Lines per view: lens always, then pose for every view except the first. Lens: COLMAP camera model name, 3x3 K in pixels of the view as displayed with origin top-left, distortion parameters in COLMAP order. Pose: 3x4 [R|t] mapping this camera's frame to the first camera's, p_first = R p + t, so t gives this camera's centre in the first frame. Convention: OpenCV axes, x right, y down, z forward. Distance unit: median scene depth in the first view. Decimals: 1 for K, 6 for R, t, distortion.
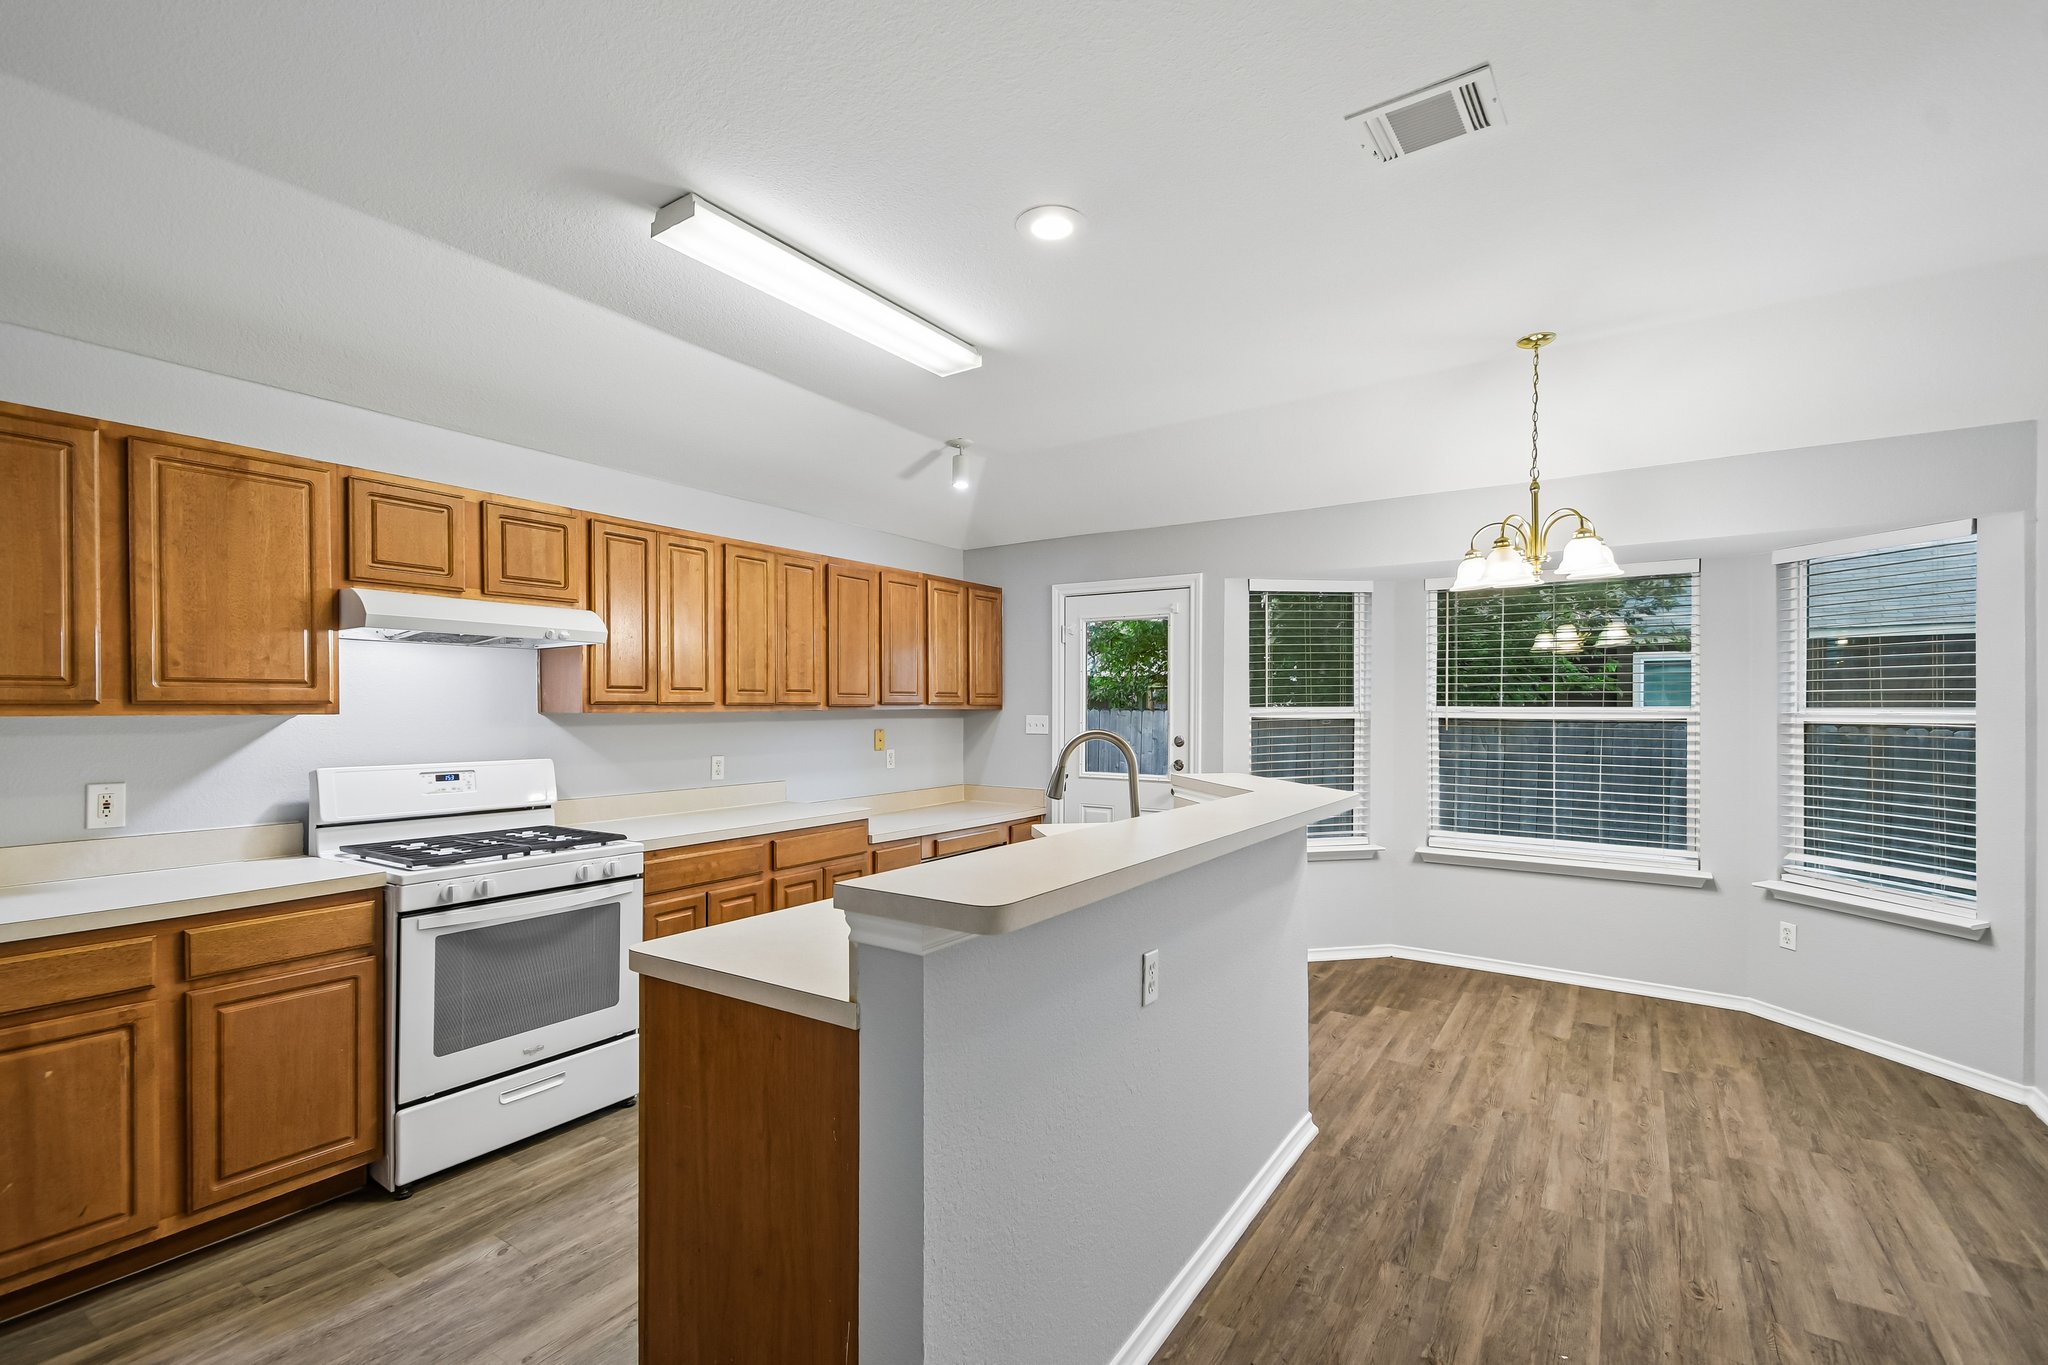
lens RADIAL K [[907.5, 0, 1018.5], [0, 907.5, 715.3], [0, 0, 1]] dist [0.029016, -0.014916]
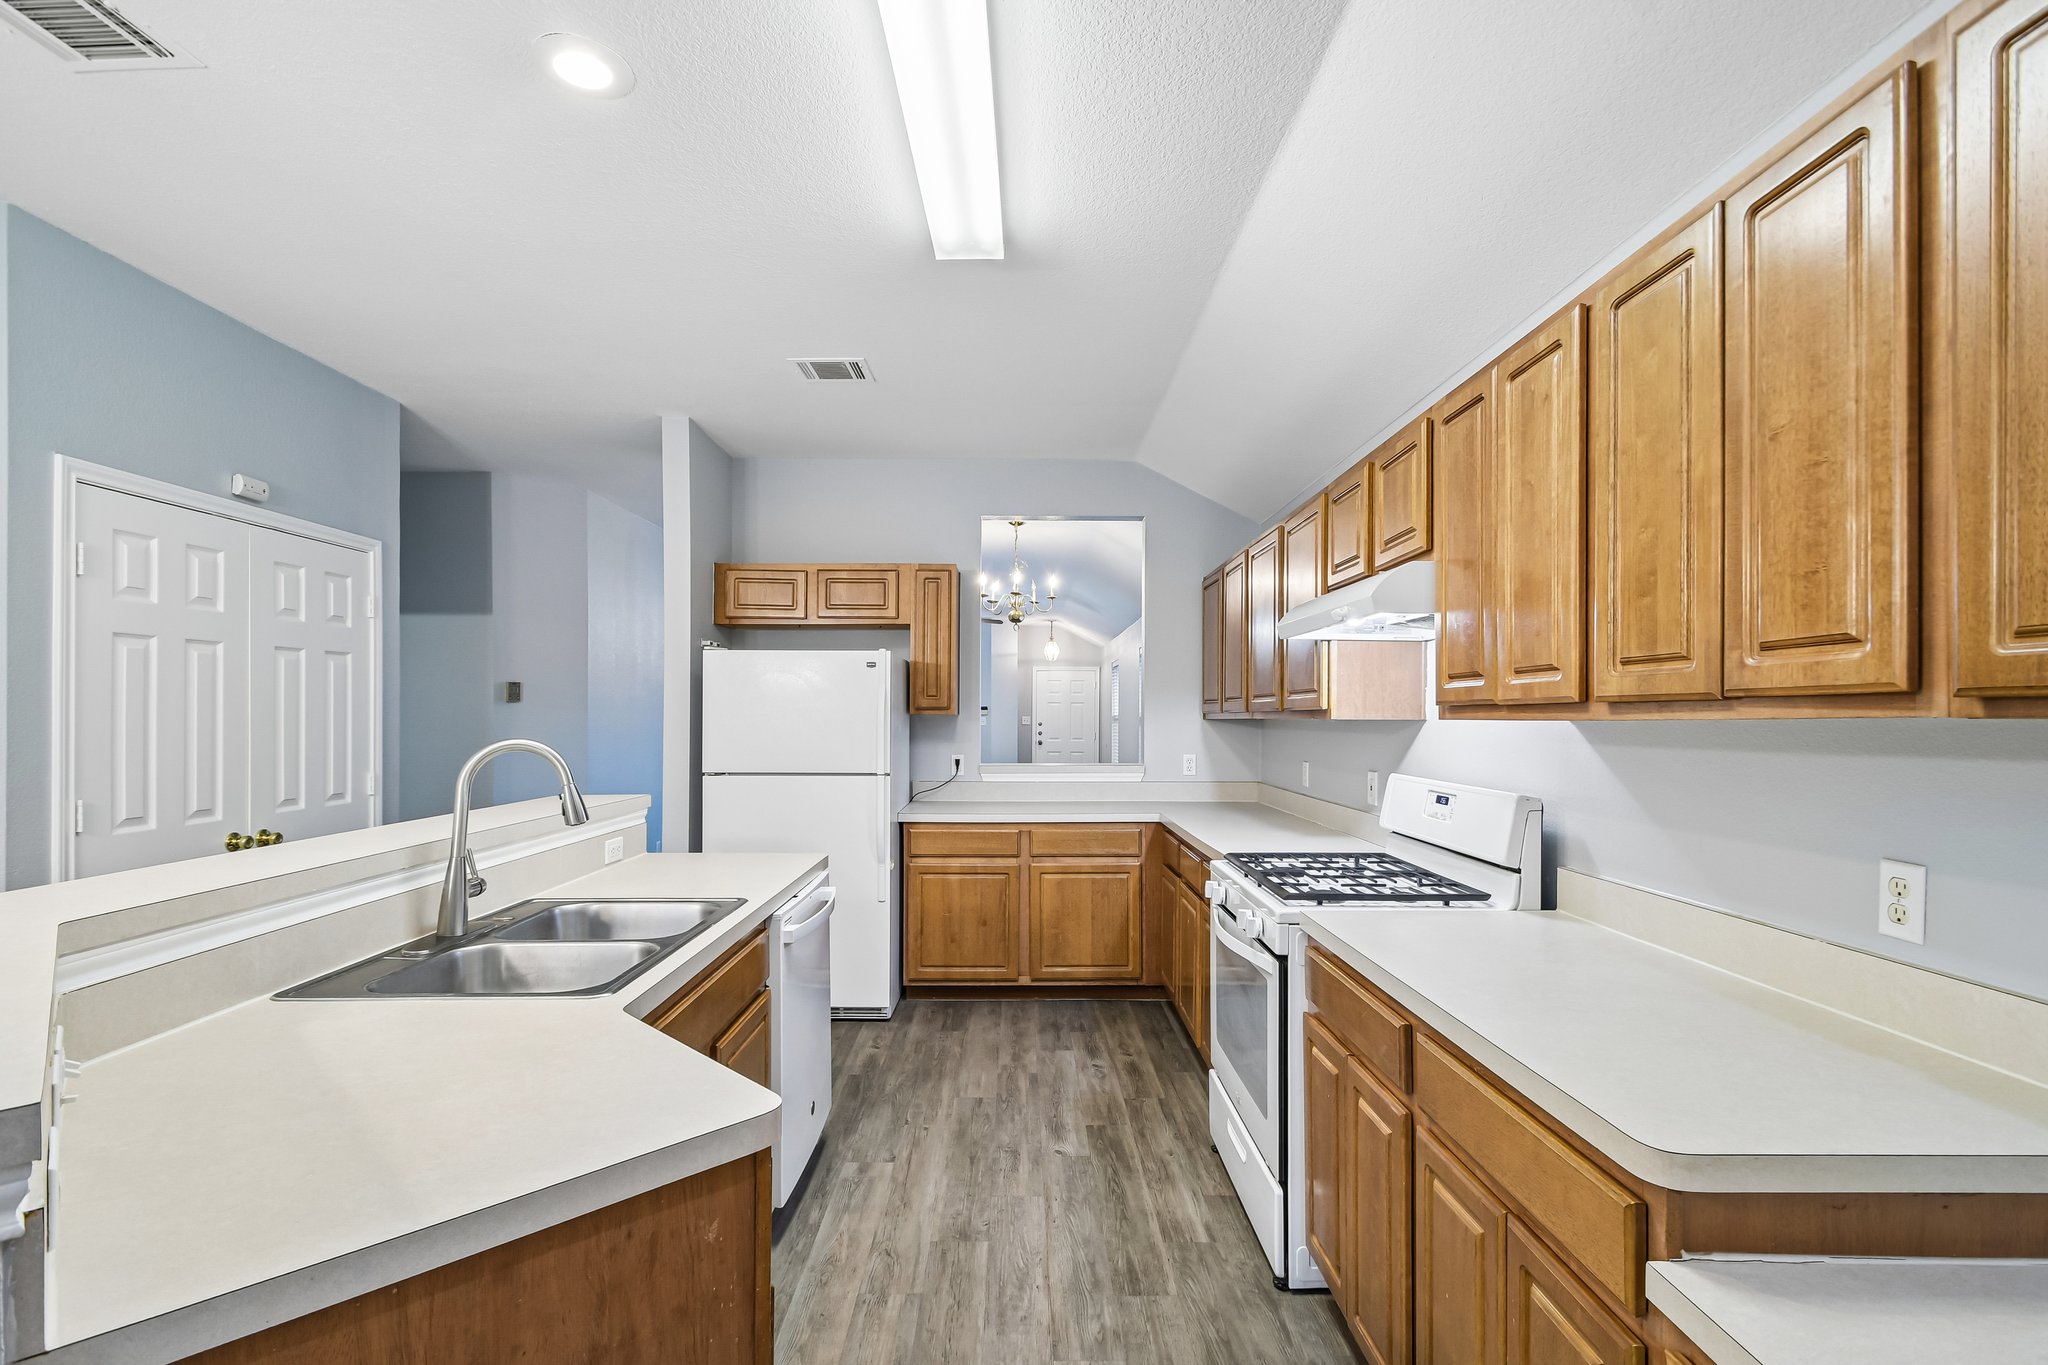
lens RADIAL K [[925.6, 0, 1025.6], [0, 925.6, 718.8], [0, 0, 1]] dist [0.016296, -0.000044]
pose [[-0.824915, 0.000181, -0.565257, 0.106676], [-0.005921, 0.999942, 0.008961, -0.006379], [0.565226, 0.010739, -0.824866, 1.170065]]
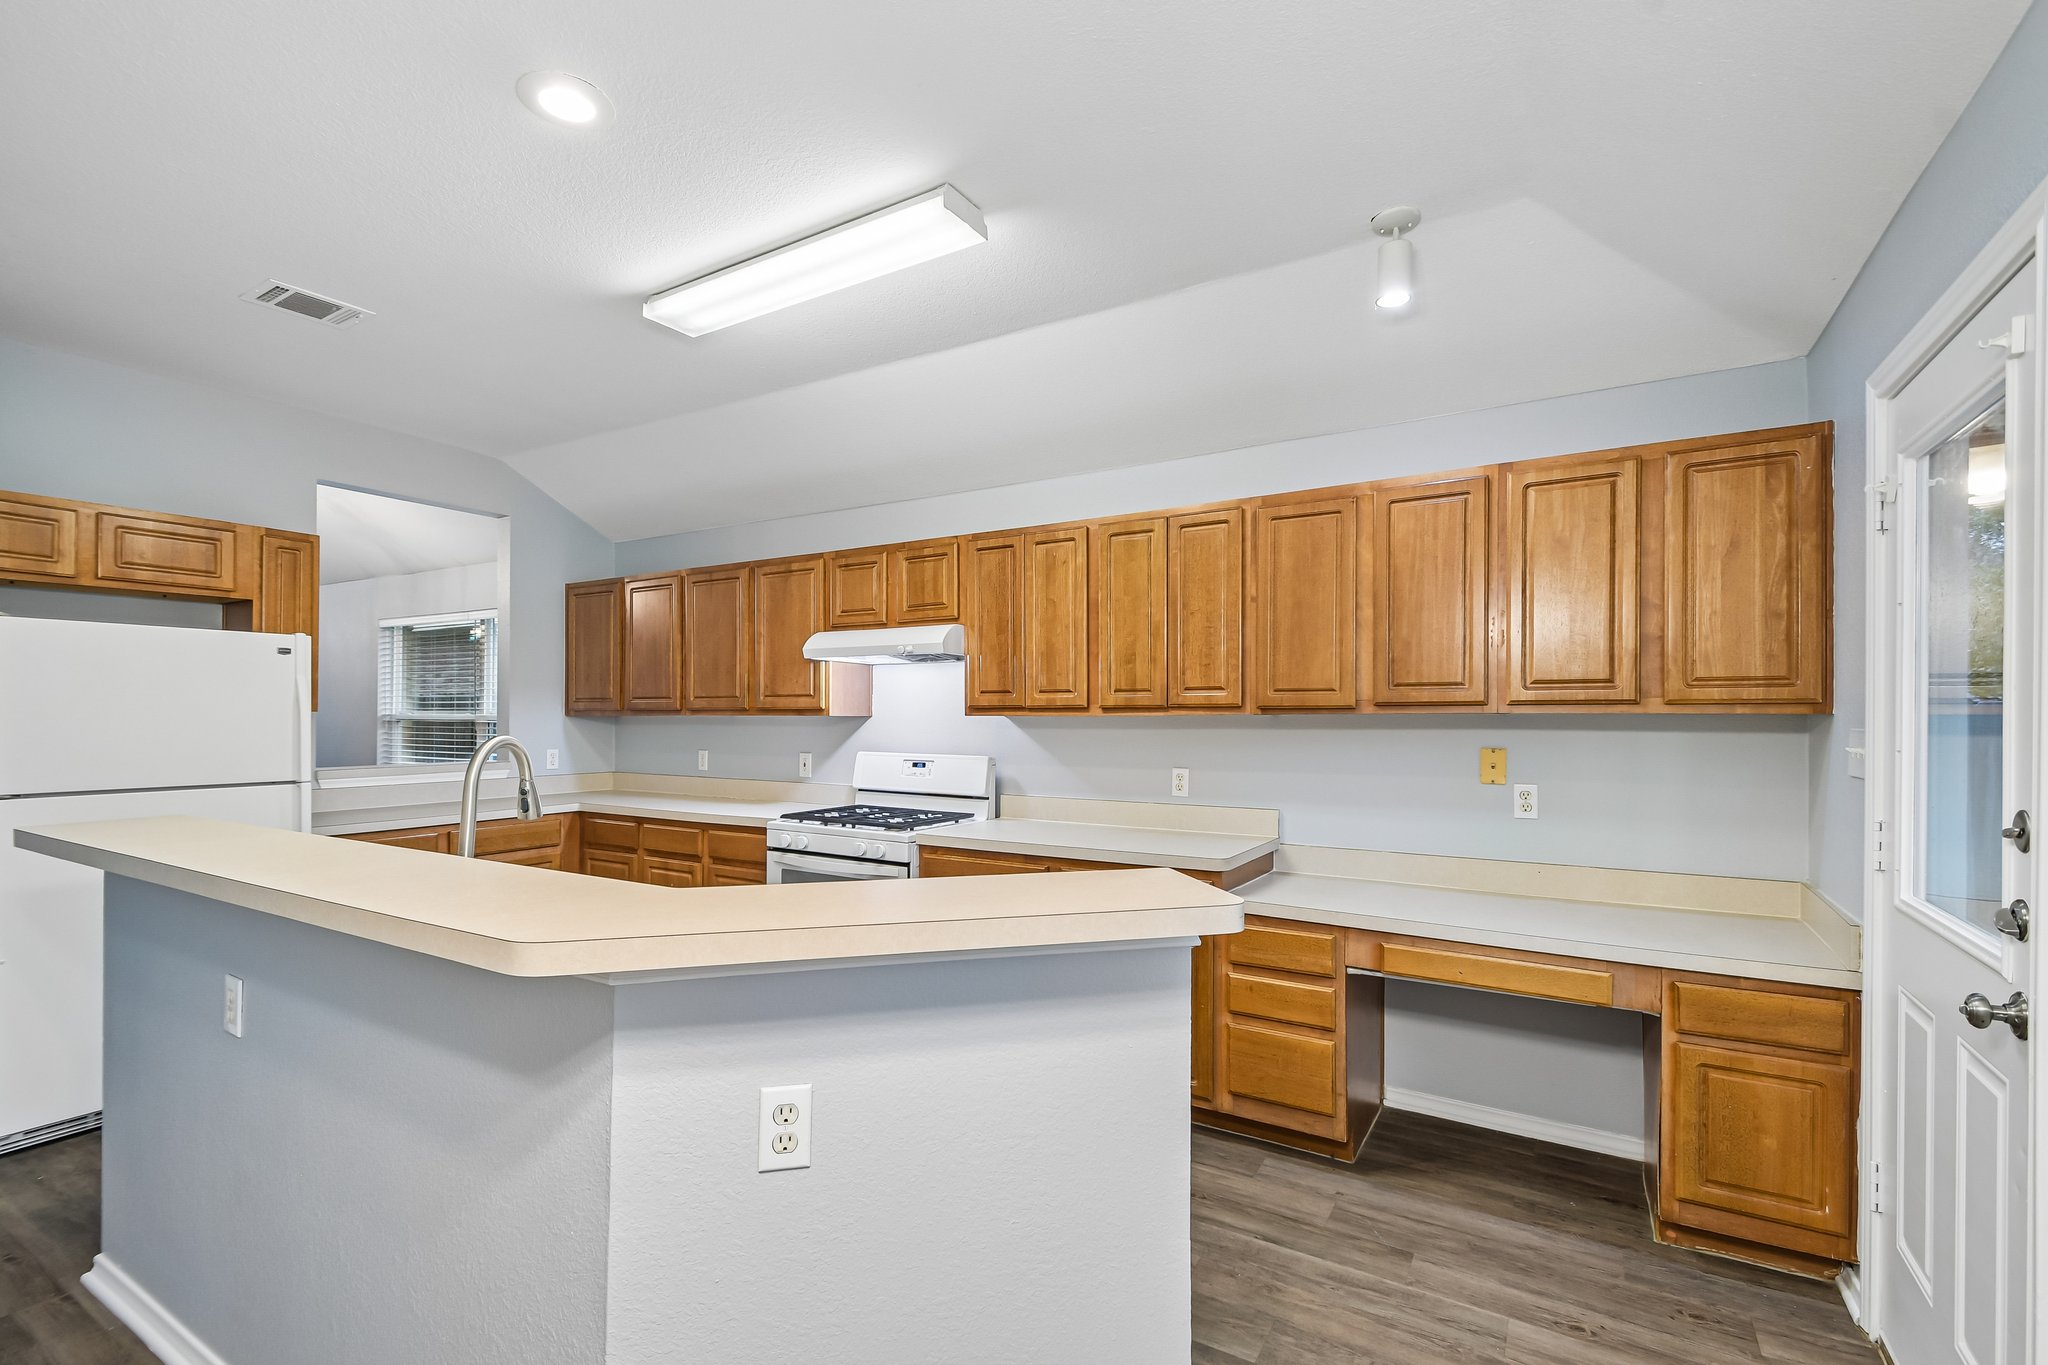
lens RADIAL K [[911.9, 0, 1010.6], [0, 911.9, 716.2], [0, 0, 1]] dist [0.030063, -0.015005]
pose [[0.040056, 0.000840, -0.999197, 0.545956], [-0.009683, 0.999953, 0.000453, -0.002731], [0.999150, 0.009657, 0.040063, 0.863108]]
